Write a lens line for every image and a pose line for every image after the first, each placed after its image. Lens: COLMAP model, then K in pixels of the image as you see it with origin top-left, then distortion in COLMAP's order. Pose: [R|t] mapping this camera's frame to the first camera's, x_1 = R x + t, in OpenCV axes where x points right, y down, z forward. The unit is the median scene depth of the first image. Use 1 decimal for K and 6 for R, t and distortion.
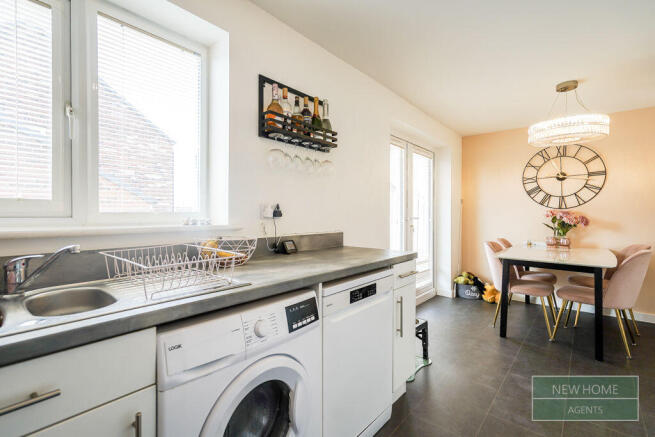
lens RADIAL K [[303.3, 0, 322.3], [0, 303.3, 214.4], [0, 0, 1]] dist [0.004378, 0.003125]
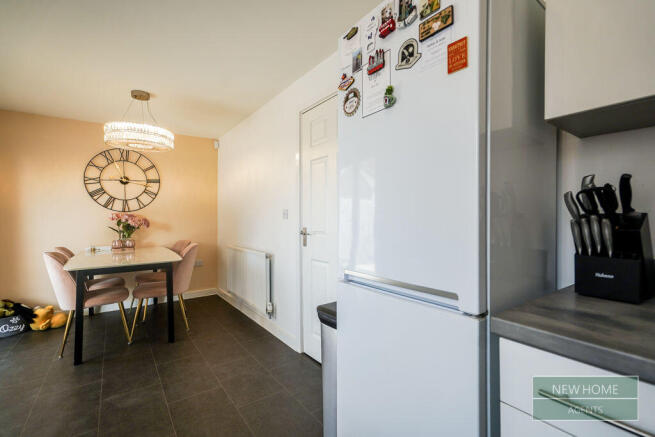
lens RADIAL K [[303.3, 0, 323.8], [0, 303.3, 212.7], [0, 0, 1]] dist [0.004378, 0.003125]
pose [[0.233461, 0.004219, 0.972357, -0.053836], [0.015611, 0.999845, -0.008087, 0.002961], [-0.972241, 0.017068, 0.233359, 0.113172]]
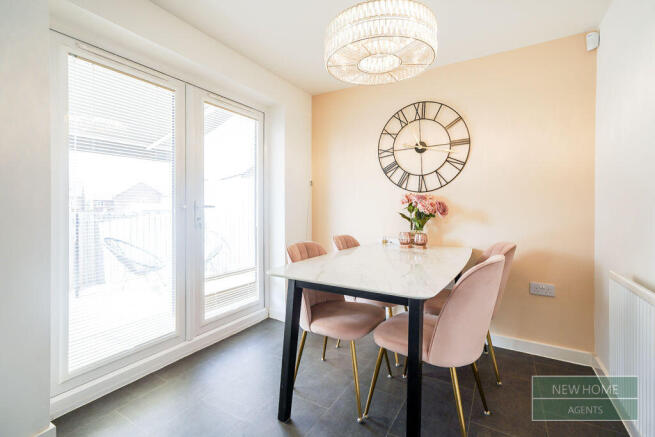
lens RADIAL K [[303.3, 0, 329.2], [0, 303.3, 201.8], [0, 0, 1]] dist [0.004378, 0.003125]
pose [[0.984184, -0.005298, 0.177068, 0.454922], [0.007162, 0.999925, -0.009889, 0.009941], [-0.177002, 0.011001, 0.984149, 0.342069]]
